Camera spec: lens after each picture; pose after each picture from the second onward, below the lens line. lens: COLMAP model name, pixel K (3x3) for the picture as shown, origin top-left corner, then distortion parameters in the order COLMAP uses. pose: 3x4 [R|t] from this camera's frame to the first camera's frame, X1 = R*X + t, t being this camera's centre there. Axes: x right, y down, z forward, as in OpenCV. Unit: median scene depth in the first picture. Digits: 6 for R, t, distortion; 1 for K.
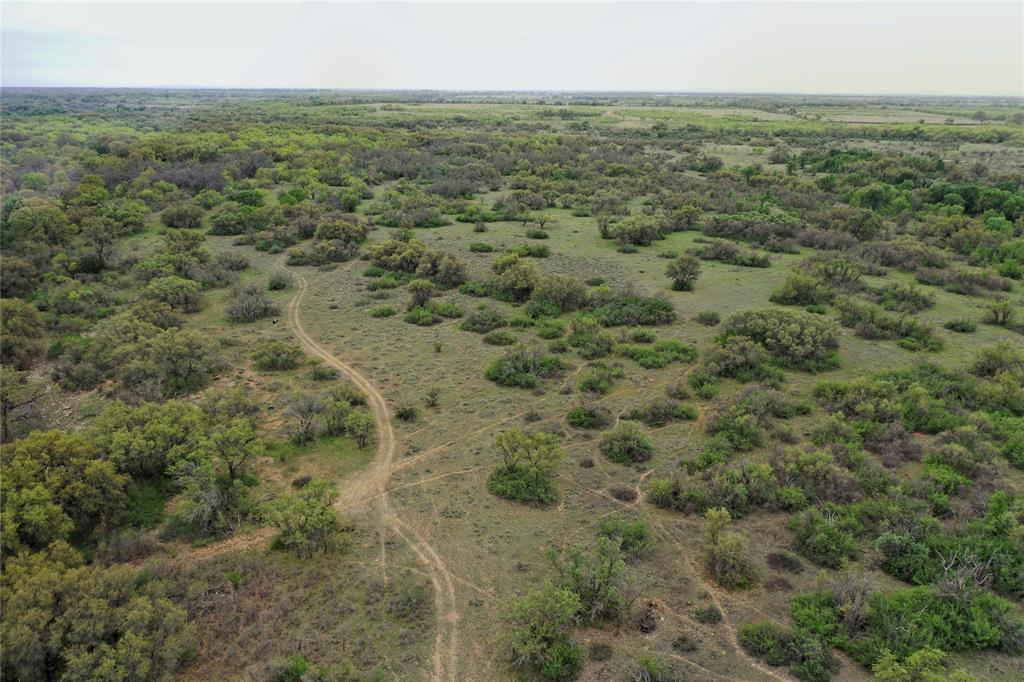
lens RADIAL K [[806.4, 0, 512.0], [0, 806.4, 341.0], [0, 0, 1]] dist [-0.002598, -0.000970]
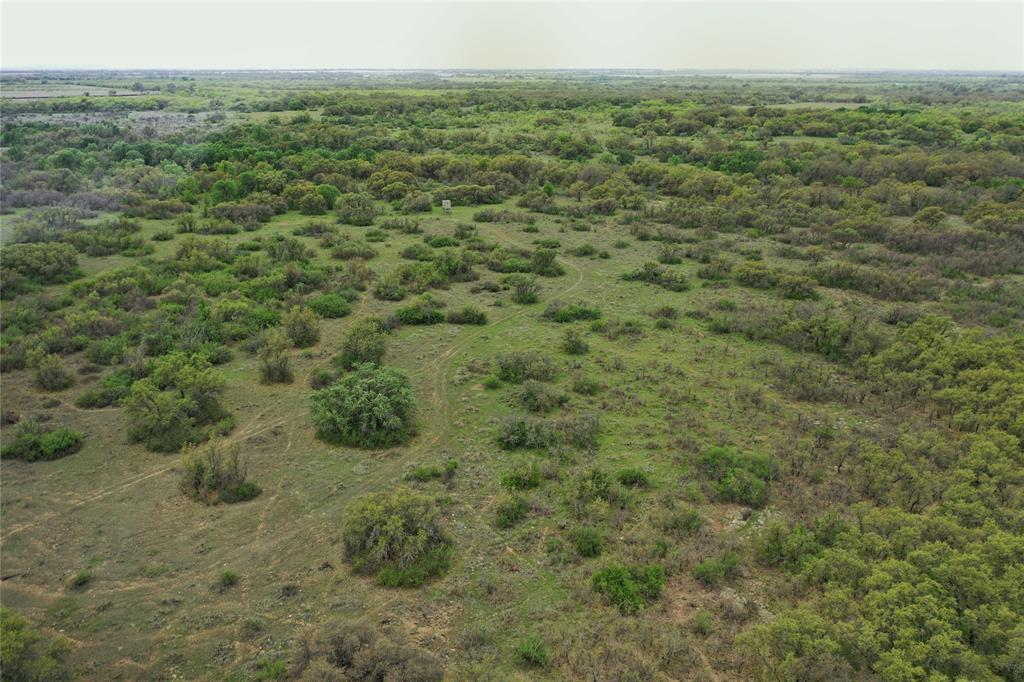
lens RADIAL K [[806.4, 0, 512.0], [0, 806.4, 341.0], [0, 0, 1]] dist [-0.002598, -0.000970]
pose [[0.602238, -0.266424, 0.752548, -0.071687], [0.244223, 0.958959, 0.144056, 0.043157], [-0.760043, 0.097033, 0.642588, -0.137593]]
